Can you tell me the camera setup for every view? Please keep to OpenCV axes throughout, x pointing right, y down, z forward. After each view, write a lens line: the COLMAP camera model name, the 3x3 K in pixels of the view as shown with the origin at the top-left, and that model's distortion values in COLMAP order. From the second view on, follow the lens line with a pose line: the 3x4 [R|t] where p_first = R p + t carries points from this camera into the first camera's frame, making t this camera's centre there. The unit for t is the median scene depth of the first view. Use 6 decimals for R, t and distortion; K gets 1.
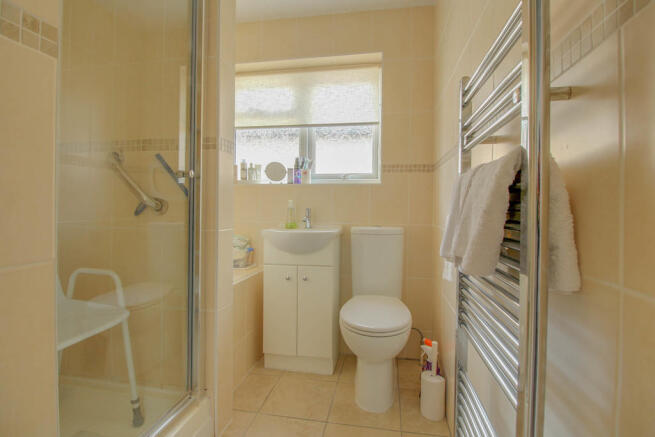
lens RADIAL K [[321.9, 0, 327.1], [0, 321.9, 208.2], [0, 0, 1]] dist [-0.003922, -0.000846]
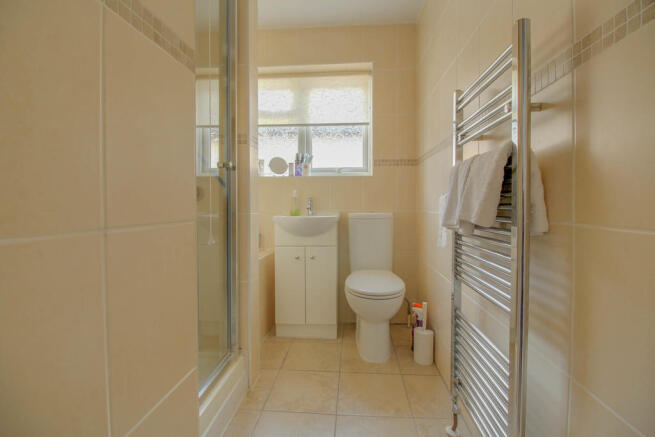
lens RADIAL K [[308.6, 0, 328.8], [0, 308.6, 208.5], [0, 0, 1]] dist [-0.000334, 0.000048]
pose [[0.994676, -0.012542, 0.102283, -0.132436], [0.011282, 0.999853, 0.012890, 0.032097], [-0.102430, -0.011668, 0.994672, -0.120280]]
